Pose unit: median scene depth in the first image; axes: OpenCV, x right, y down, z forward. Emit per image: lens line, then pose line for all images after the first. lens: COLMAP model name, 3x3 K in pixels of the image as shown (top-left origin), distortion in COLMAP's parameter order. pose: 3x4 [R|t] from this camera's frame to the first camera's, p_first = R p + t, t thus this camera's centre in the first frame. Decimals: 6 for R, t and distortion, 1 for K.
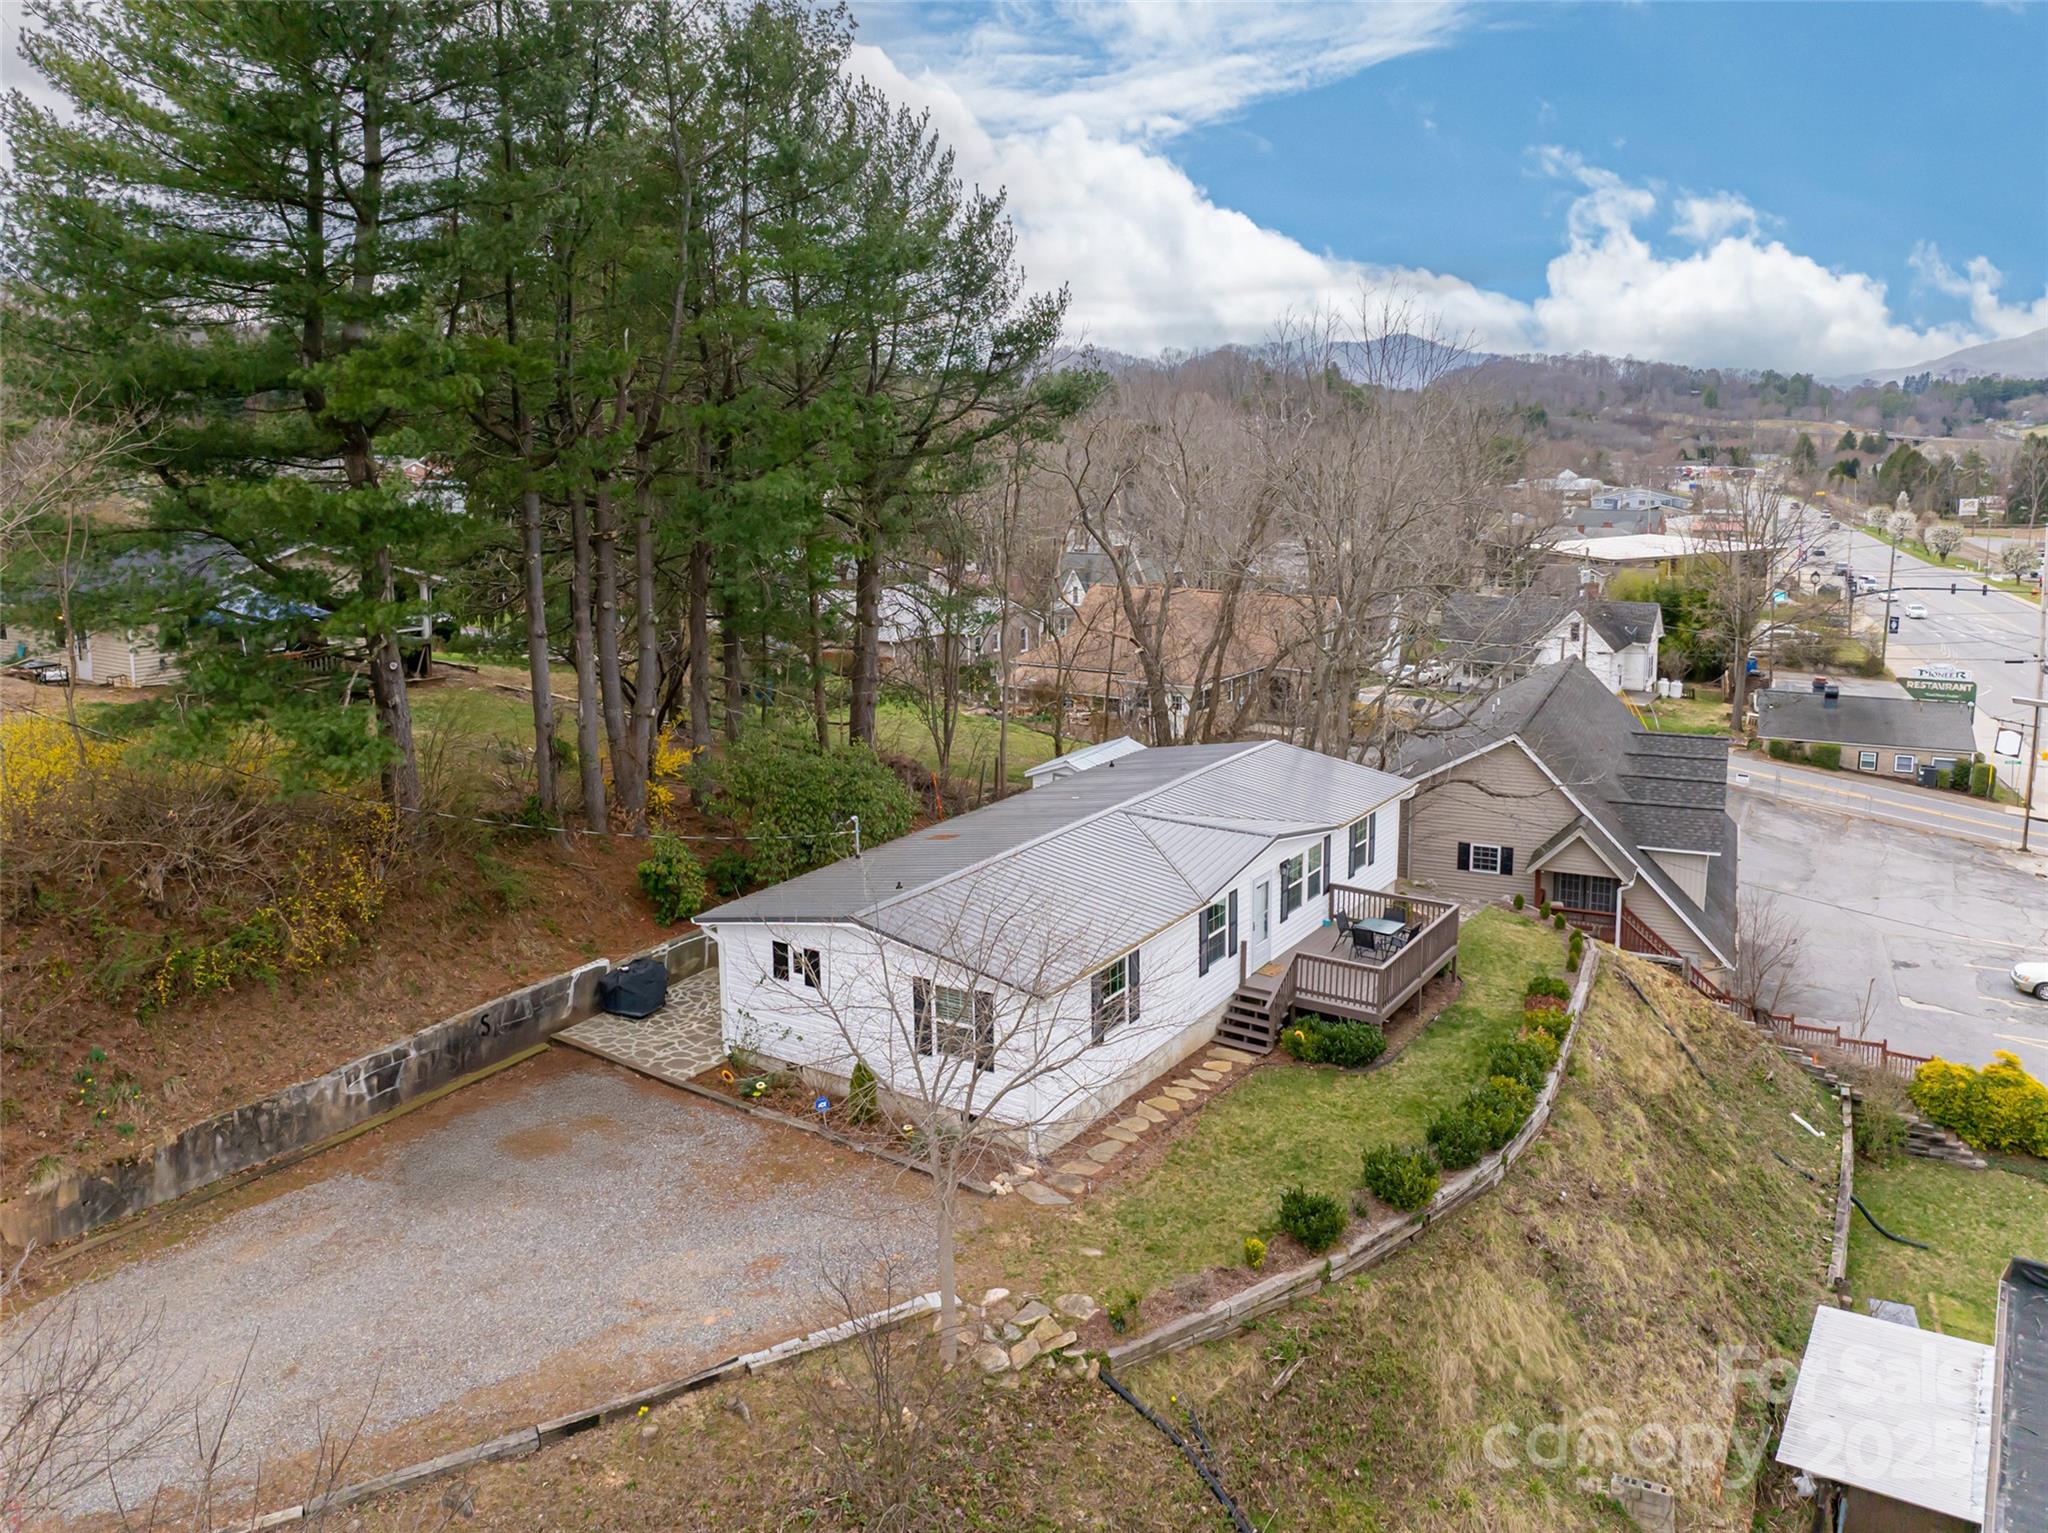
lens RADIAL K [[1481.7, 0, 1021.5], [0, 1481.7, 692.7], [0, 0, 1]] dist [-0.041204, 0.002645]
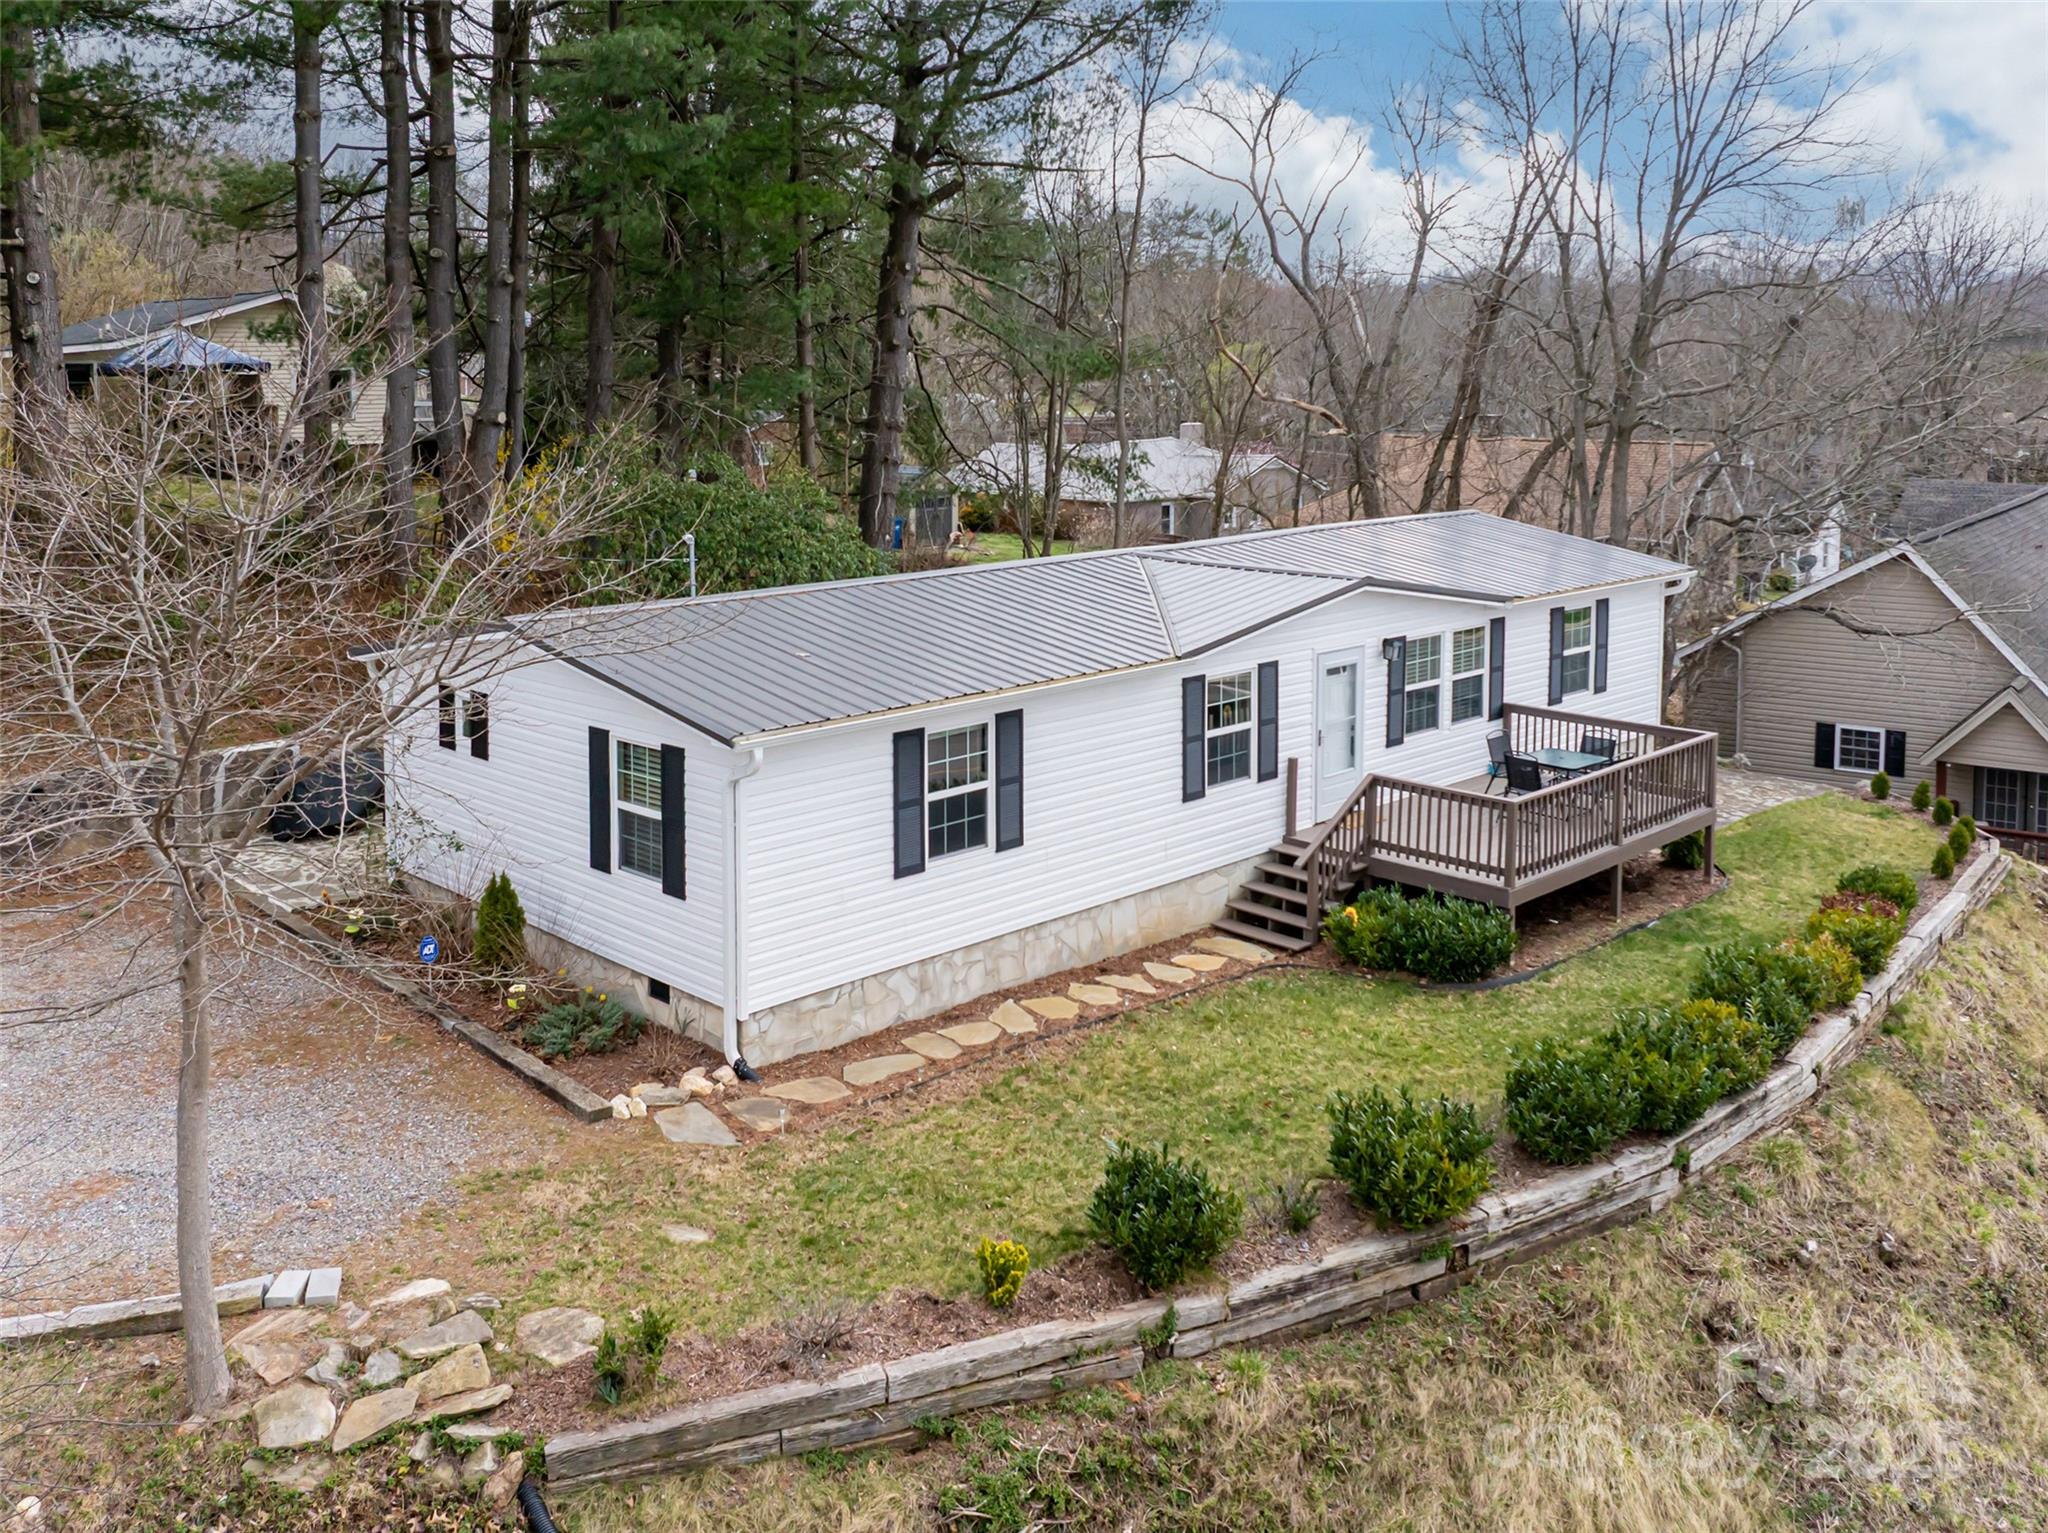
lens RADIAL K [[1773.0, 0, 1093.1], [0, 1773.0, 505.0], [0, 0, 1]] dist [-0.043715, 0.013243]
pose [[0.982795, 0.025440, -0.182940, 0.231293], [-0.042133, 0.995234, -0.087949, 0.157908], [0.179830, 0.094143, 0.979182, 0.370130]]
